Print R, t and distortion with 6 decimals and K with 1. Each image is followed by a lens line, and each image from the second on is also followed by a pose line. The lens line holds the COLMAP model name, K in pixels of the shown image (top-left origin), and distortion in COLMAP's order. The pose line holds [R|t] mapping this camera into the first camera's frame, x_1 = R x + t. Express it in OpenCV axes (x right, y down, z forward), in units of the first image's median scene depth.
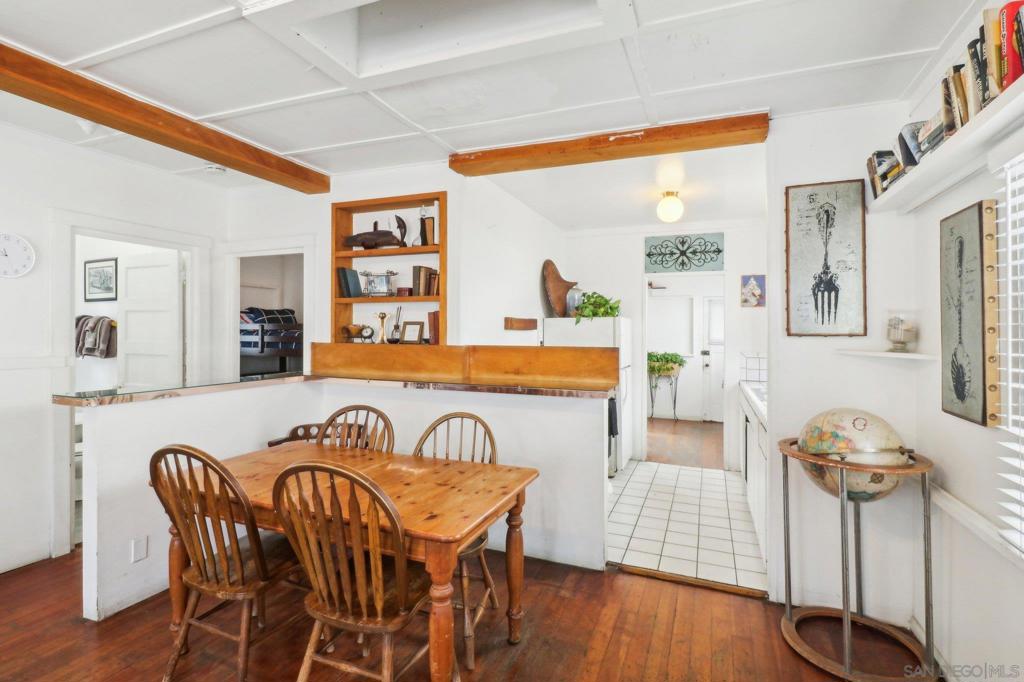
lens RADIAL K [[488.1, 0, 533.1], [0, 488.1, 328.5], [0, 0, 1]] dist [0.001583, -0.007945]
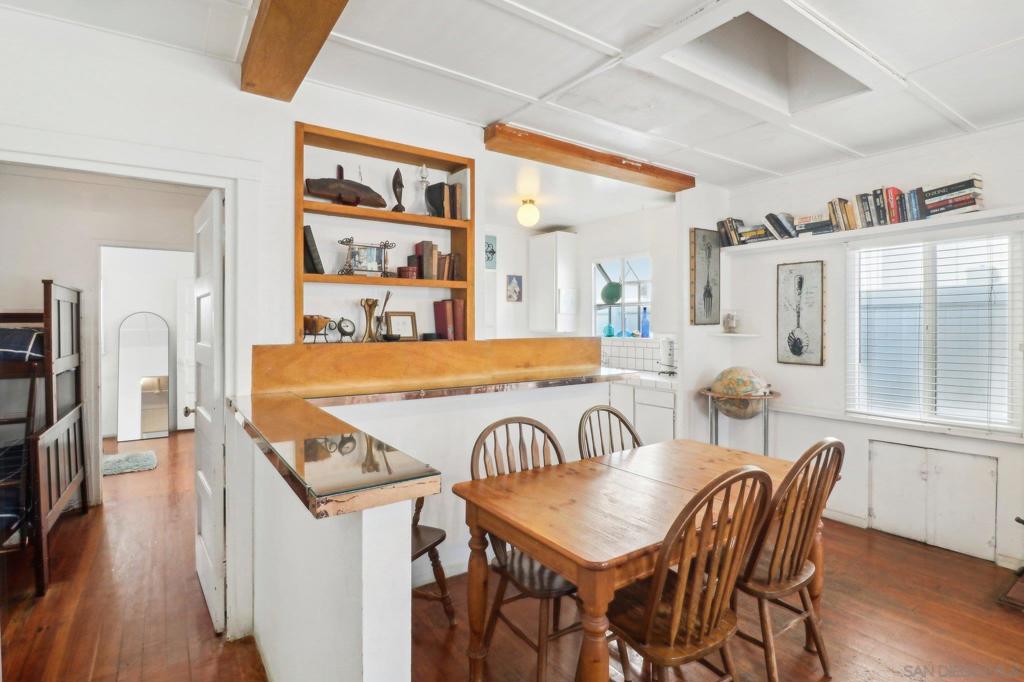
lens RADIAL K [[488.1, 0, 490.7], [0, 488.1, 320.7], [0, 0, 1]] dist [0.001583, -0.007945]
pose [[0.582496, -0.006223, 0.812810, -0.859964], [-0.001200, 0.999963, 0.008515, -0.007993], [-0.812833, -0.005936, 0.582467, 0.483806]]
